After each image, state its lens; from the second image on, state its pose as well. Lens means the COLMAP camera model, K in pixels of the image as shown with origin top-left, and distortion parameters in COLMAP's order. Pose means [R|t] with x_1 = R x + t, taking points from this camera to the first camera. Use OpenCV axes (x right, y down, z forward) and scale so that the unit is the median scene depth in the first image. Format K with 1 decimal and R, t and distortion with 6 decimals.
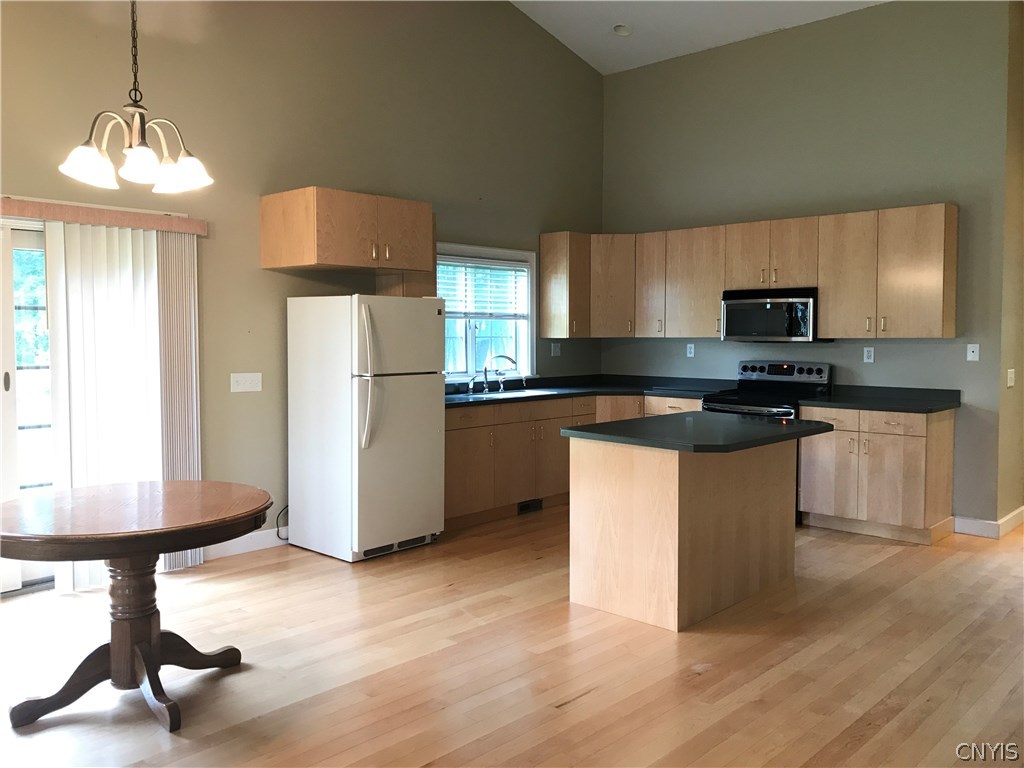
lens RADIAL K [[848.8, 0, 512.0], [0, 848.8, 384.0], [0, 0, 1]] dist [0.052270, -0.074089]
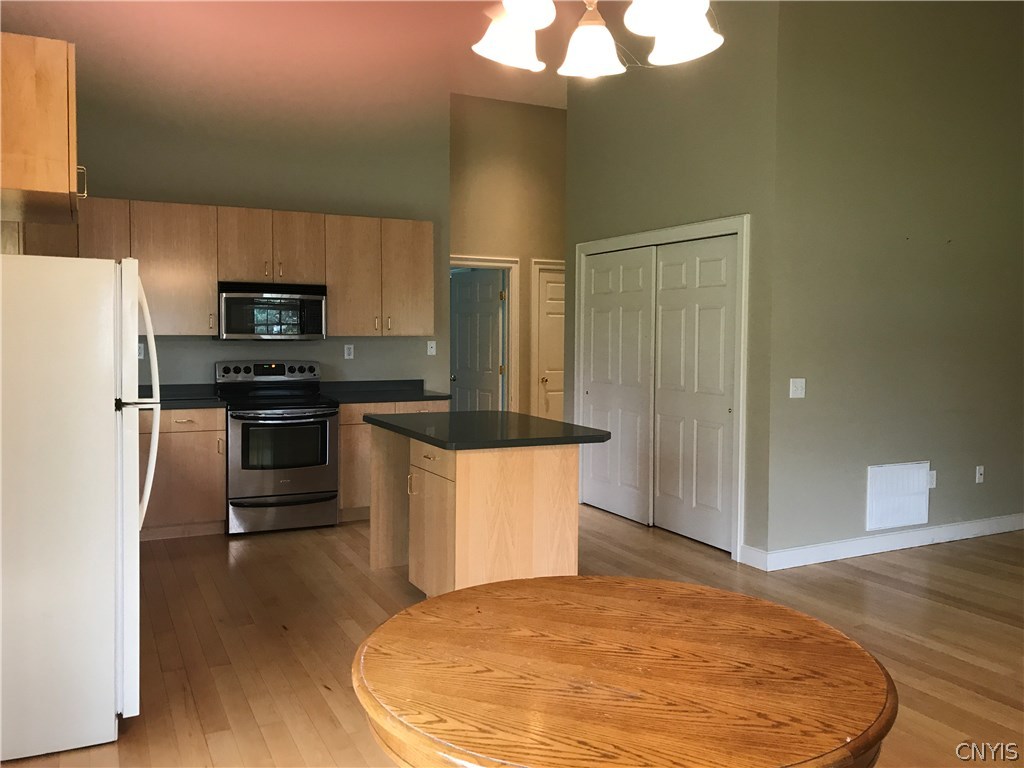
lens RADIAL K [[844.4, 0, 517.0], [0, 844.4, 372.3], [0, 0, 1]] dist [0.032517, -0.010538]
pose [[0.331703, -0.042289, 0.942436, -0.502685], [0.052222, 0.998286, 0.026415, -0.025444], [-0.941937, 0.040454, 0.333343, 0.456546]]
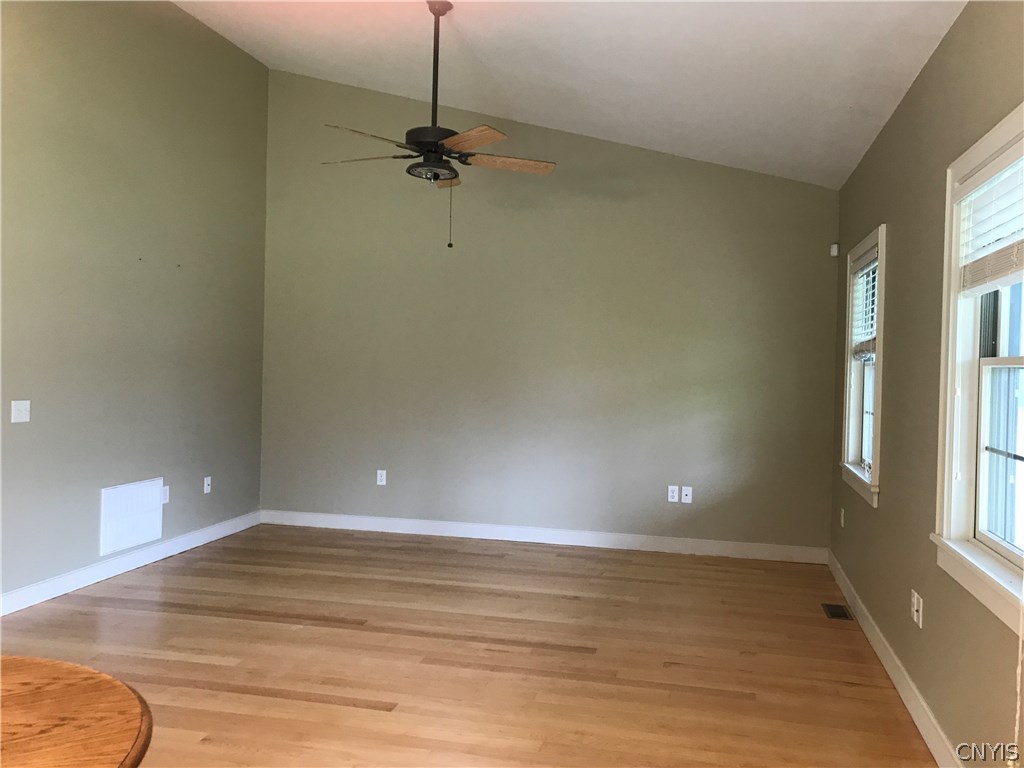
lens RADIAL K [[848.8, 0, 512.0], [0, 848.8, 384.0], [0, 0, 1]] dist [0.052270, -0.074089]
pose [[-0.500812, -0.036067, 0.864804, -0.448667], [0.033146, 0.997600, 0.060800, -0.138010], [-0.864921, 0.059114, -0.498414, 1.001033]]
